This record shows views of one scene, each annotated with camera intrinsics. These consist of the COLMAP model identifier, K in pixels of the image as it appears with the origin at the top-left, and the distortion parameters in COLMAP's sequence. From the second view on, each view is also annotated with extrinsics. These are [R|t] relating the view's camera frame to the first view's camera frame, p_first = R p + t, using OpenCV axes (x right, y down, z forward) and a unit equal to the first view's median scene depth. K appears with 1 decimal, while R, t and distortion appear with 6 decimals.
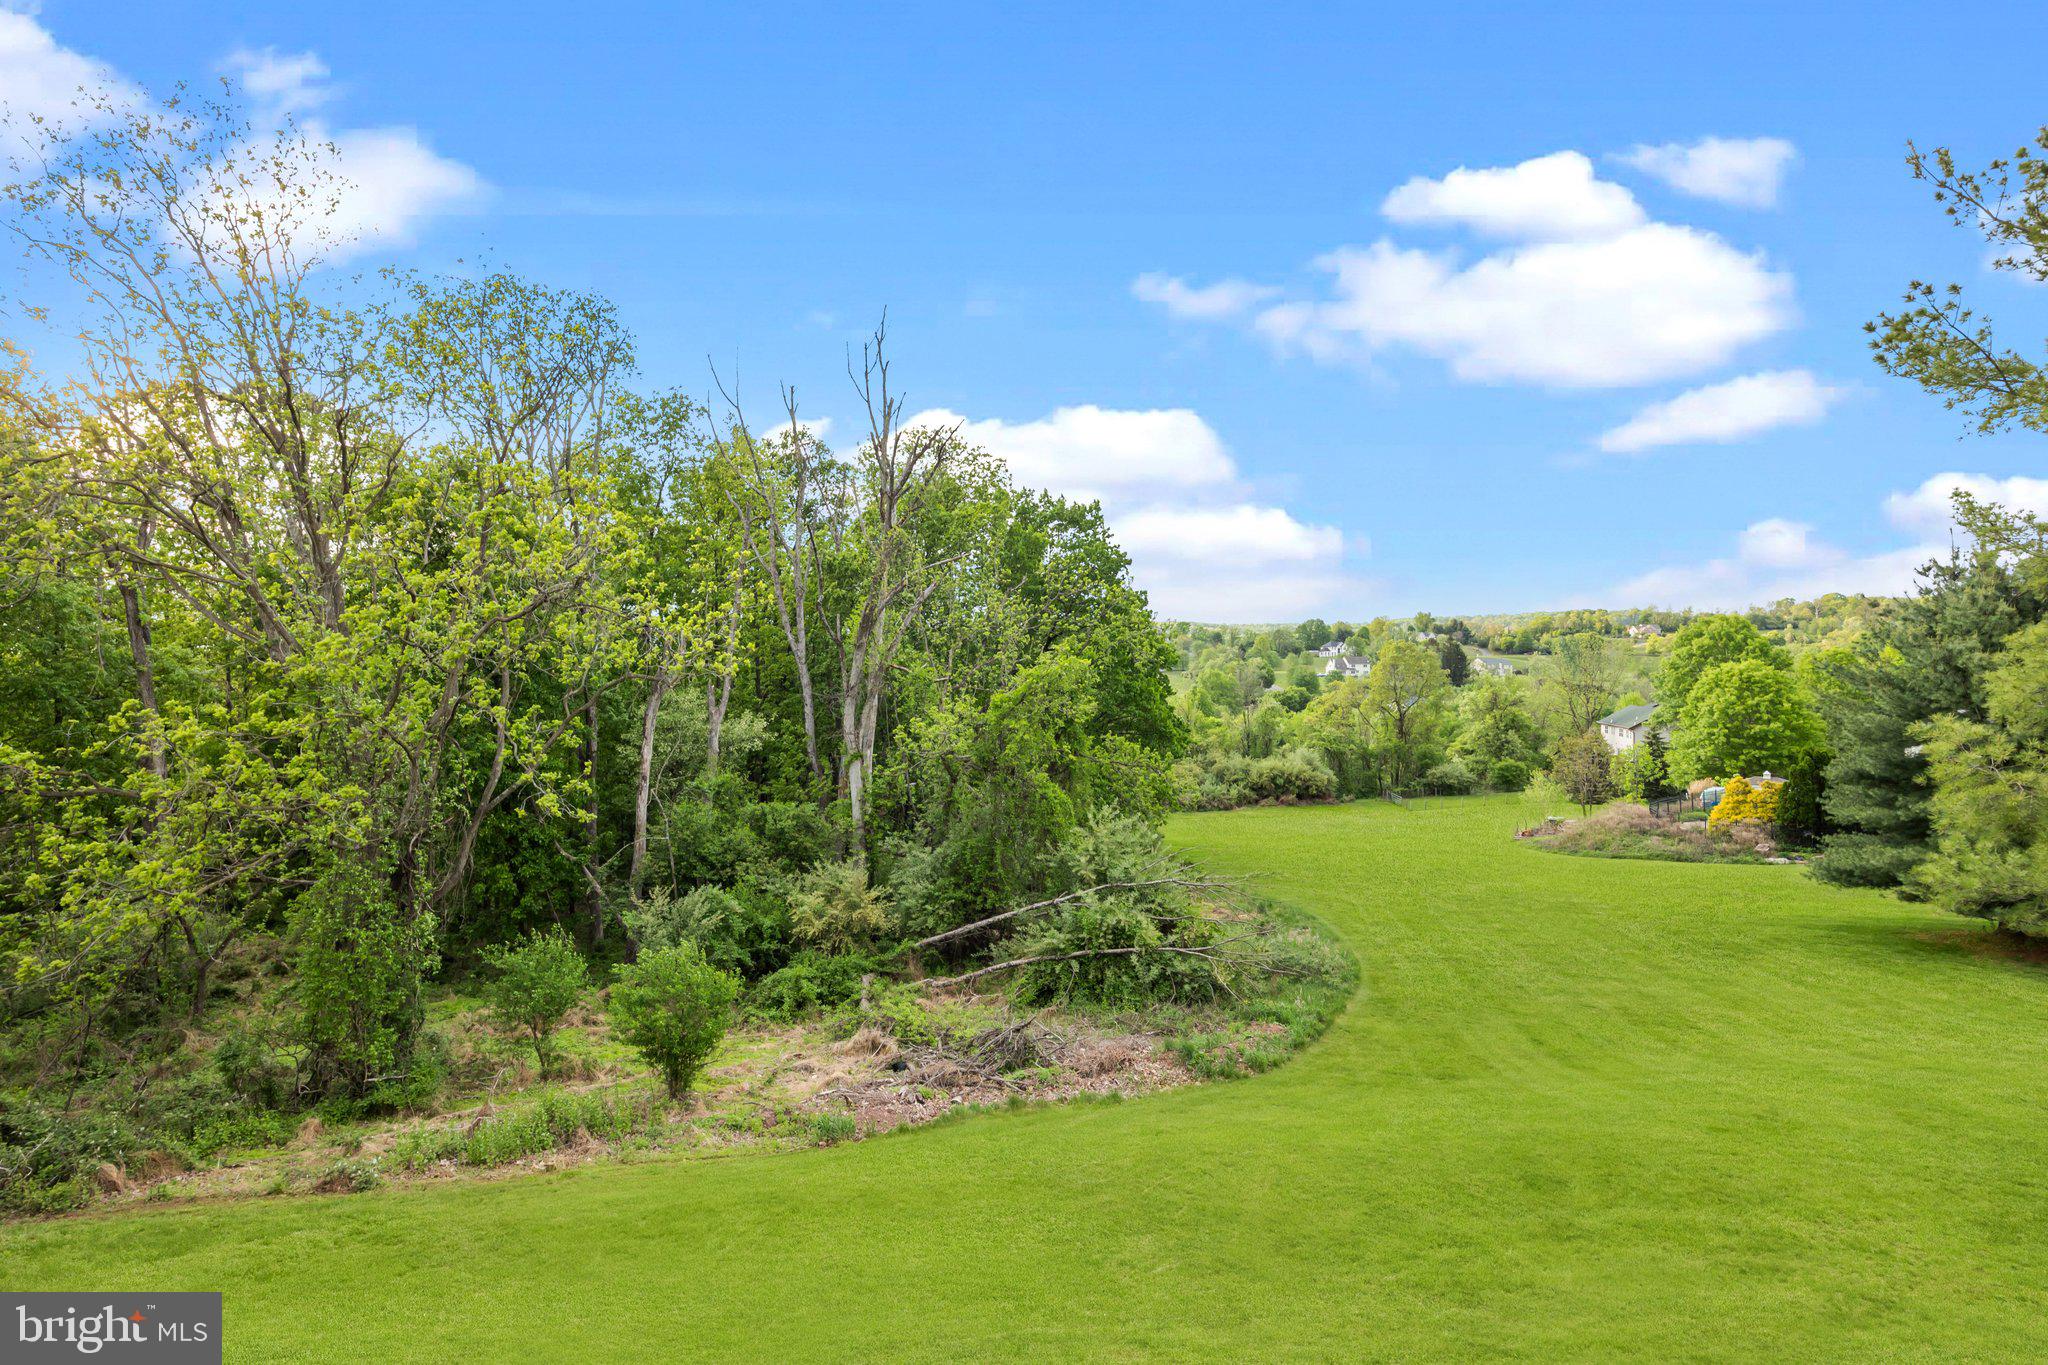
lens RADIAL K [[945.8, 0, 1031.1], [0, 945.8, 674.4], [0, 0, 1]] dist [-0.011210, 0.002289]
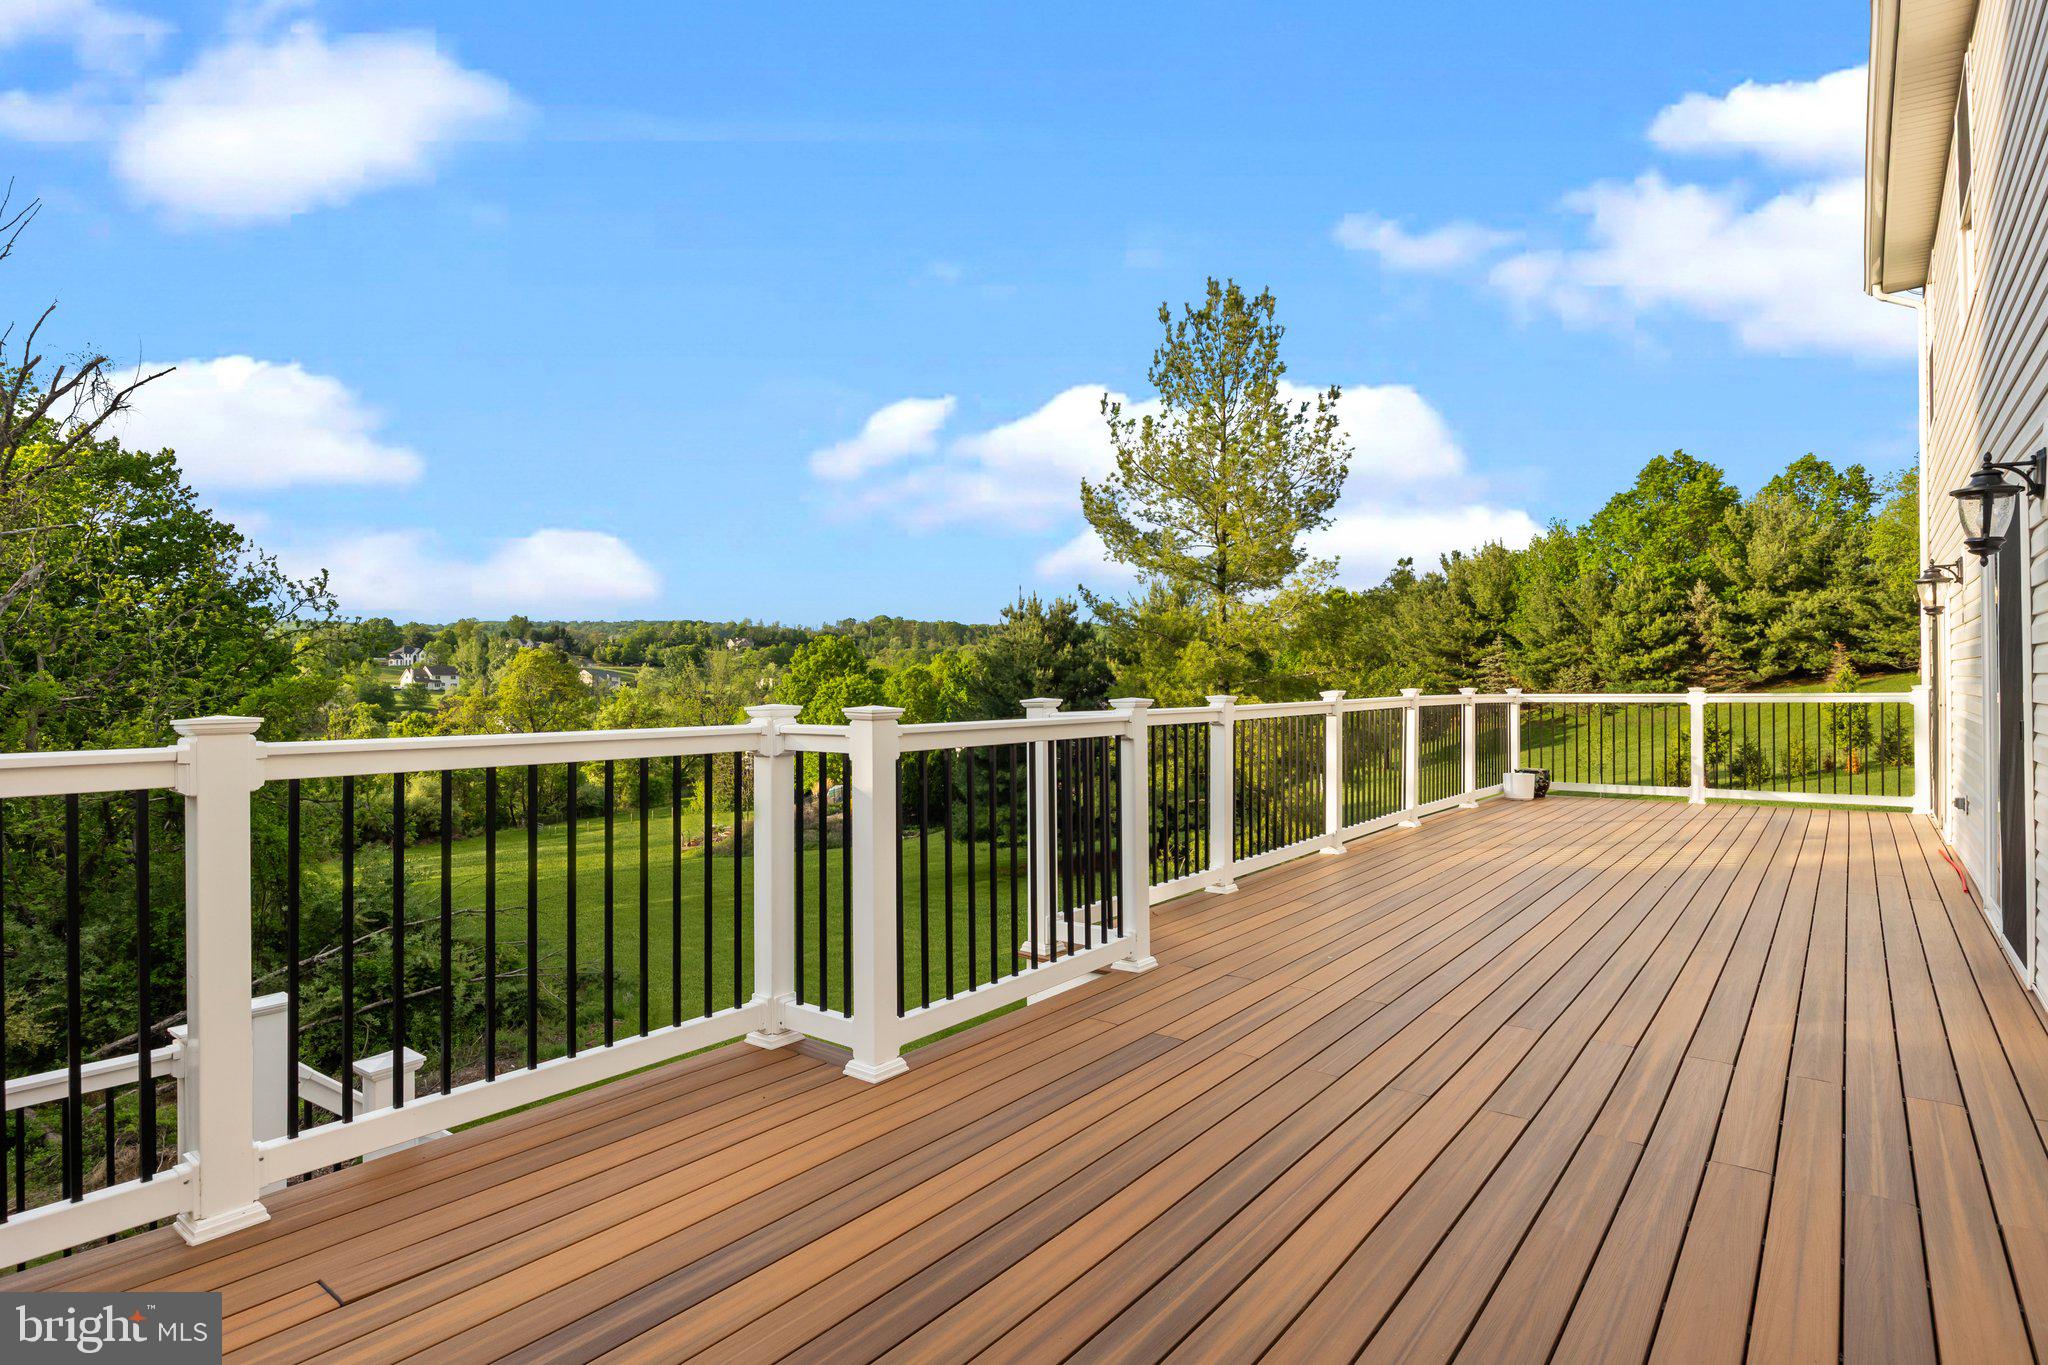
lens RADIAL K [[1069.0, 0, 1030.3], [0, 1069.0, 709.9], [0, 0, 1]] dist [0.010558, -0.005027]
pose [[0.659665, -0.018677, 0.751327, -0.257393], [0.002583, 0.999742, 0.022585, -0.001591], [-0.751555, -0.012958, 0.659543, -0.105703]]
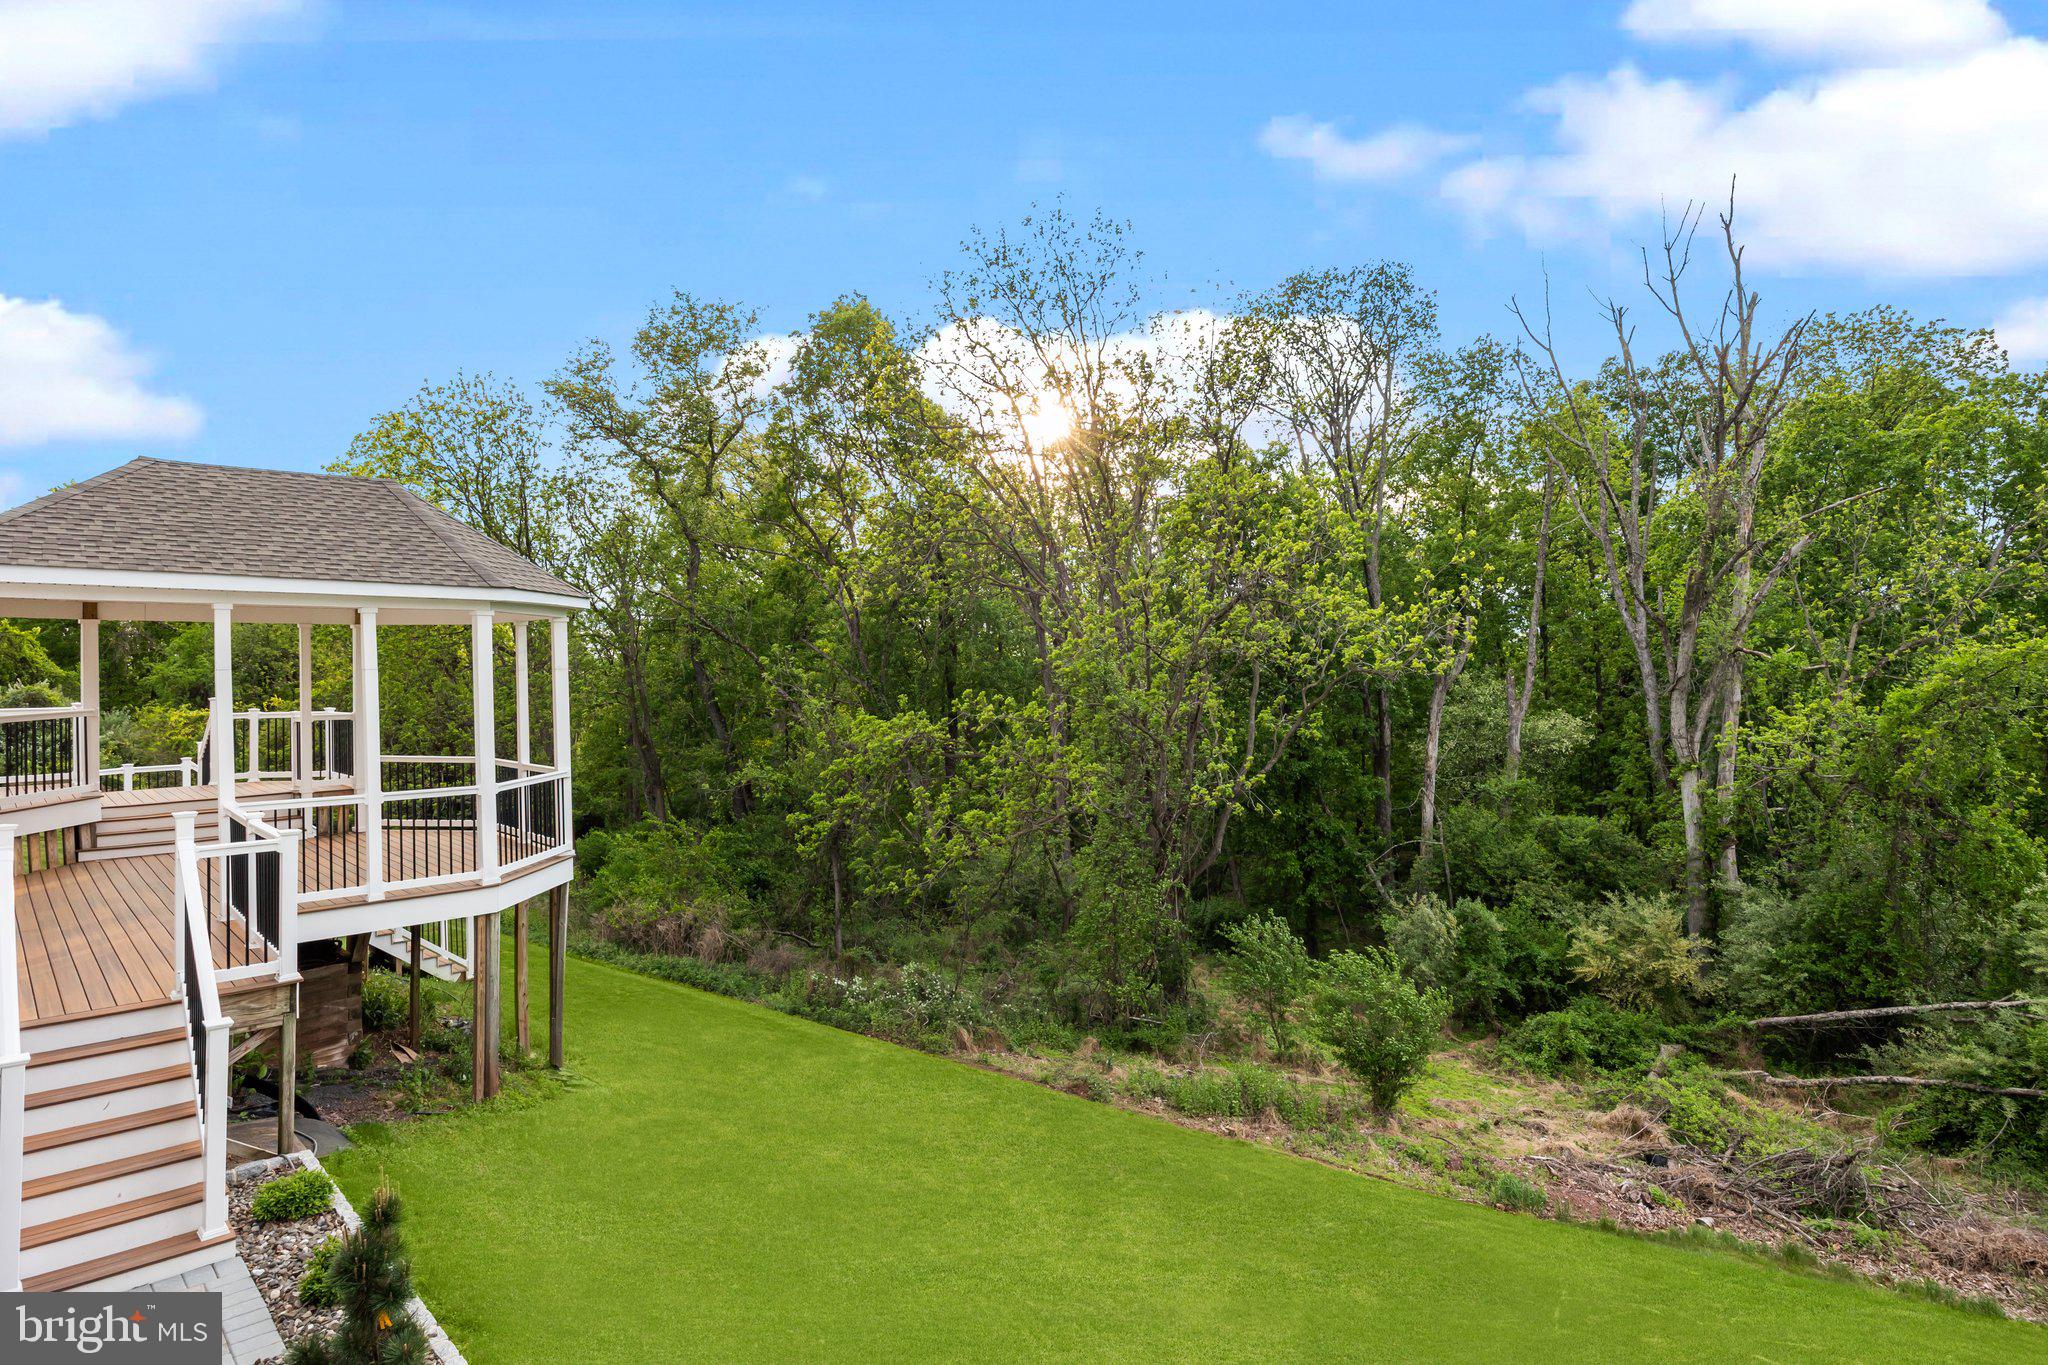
lens RADIAL K [[1069.0, 0, 1043.6], [0, 1069.0, 666.2], [0, 0, 1]] dist [0.010558, -0.005027]
pose [[0.680035, -0.009729, -0.733115, 0.120145], [0.010390, 0.999939, -0.003632, 0.003093], [0.733106, -0.005147, 0.680095, 0.018947]]
